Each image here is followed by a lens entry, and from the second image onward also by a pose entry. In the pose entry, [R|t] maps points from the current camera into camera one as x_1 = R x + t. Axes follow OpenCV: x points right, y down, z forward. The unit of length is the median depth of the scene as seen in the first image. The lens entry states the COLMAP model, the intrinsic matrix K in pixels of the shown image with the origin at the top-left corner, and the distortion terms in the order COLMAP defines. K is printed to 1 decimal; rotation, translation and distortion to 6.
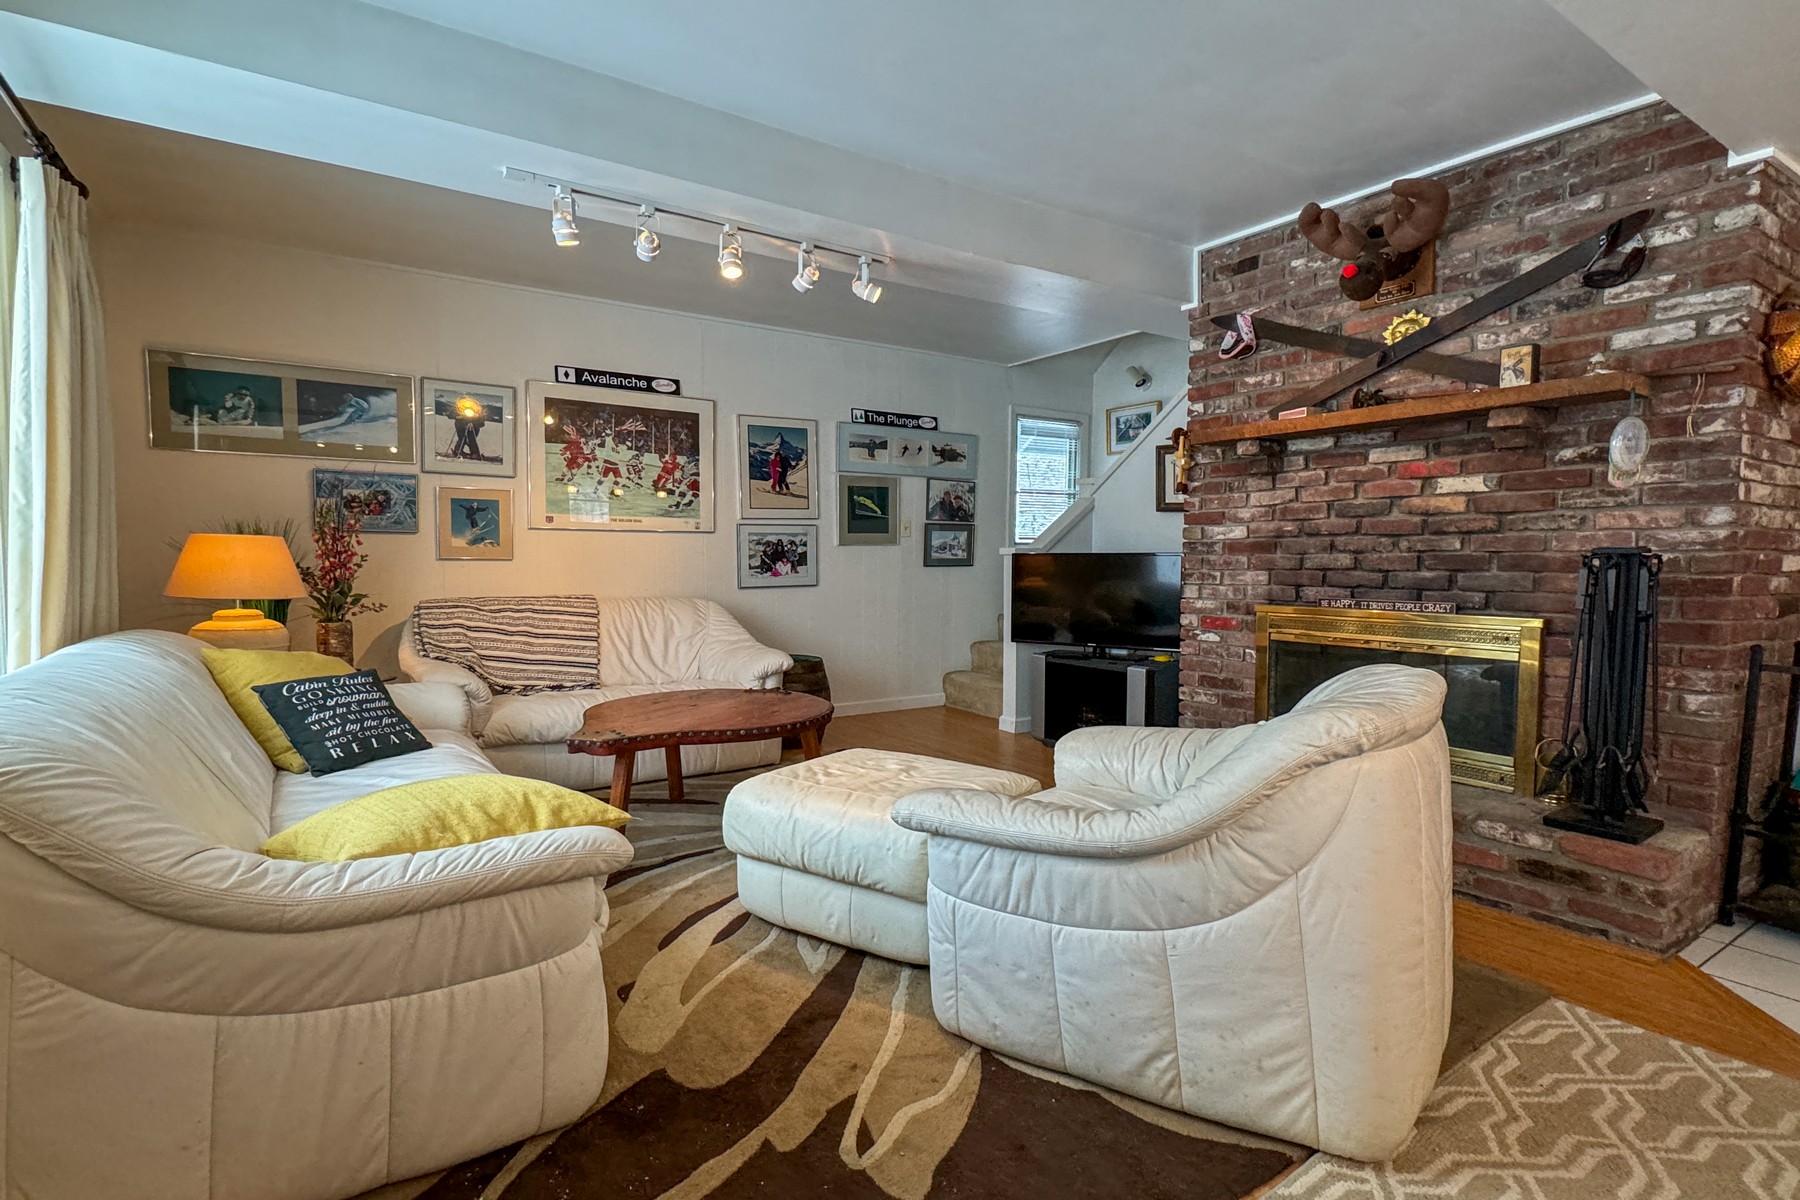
lens RADIAL K [[894.9, 0, 903.5], [0, 894.9, 612.7], [0, 0, 1]] dist [0.001087, 0.000411]
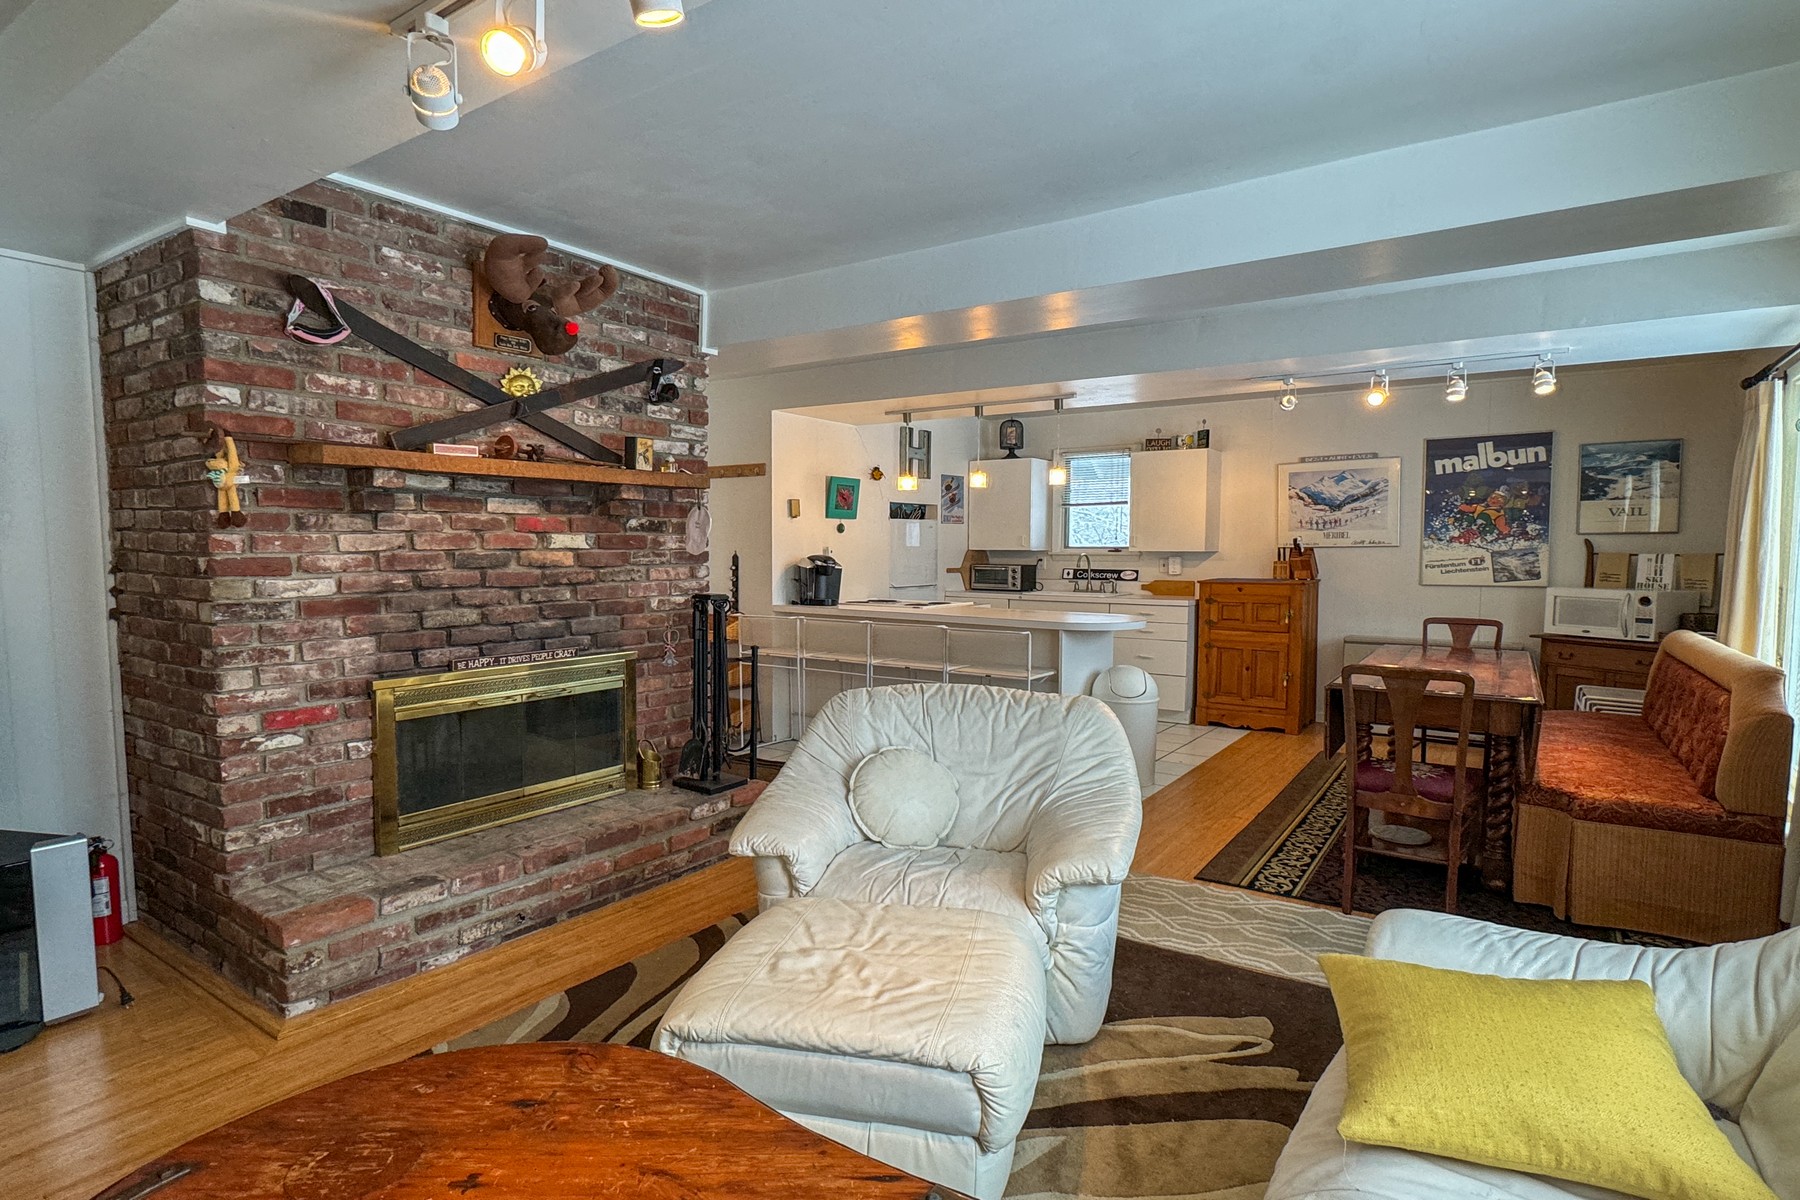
lens RADIAL K [[927.6, 0, 910.9], [0, 927.6, 620.3], [0, 0, 1]] dist [-0.000131, -0.000029]
pose [[-0.370051, -0.083399, 0.925260, -0.551132], [0.049619, 0.992766, 0.109329, -0.135429], [-0.927685, 0.086368, -0.363236, 0.929955]]
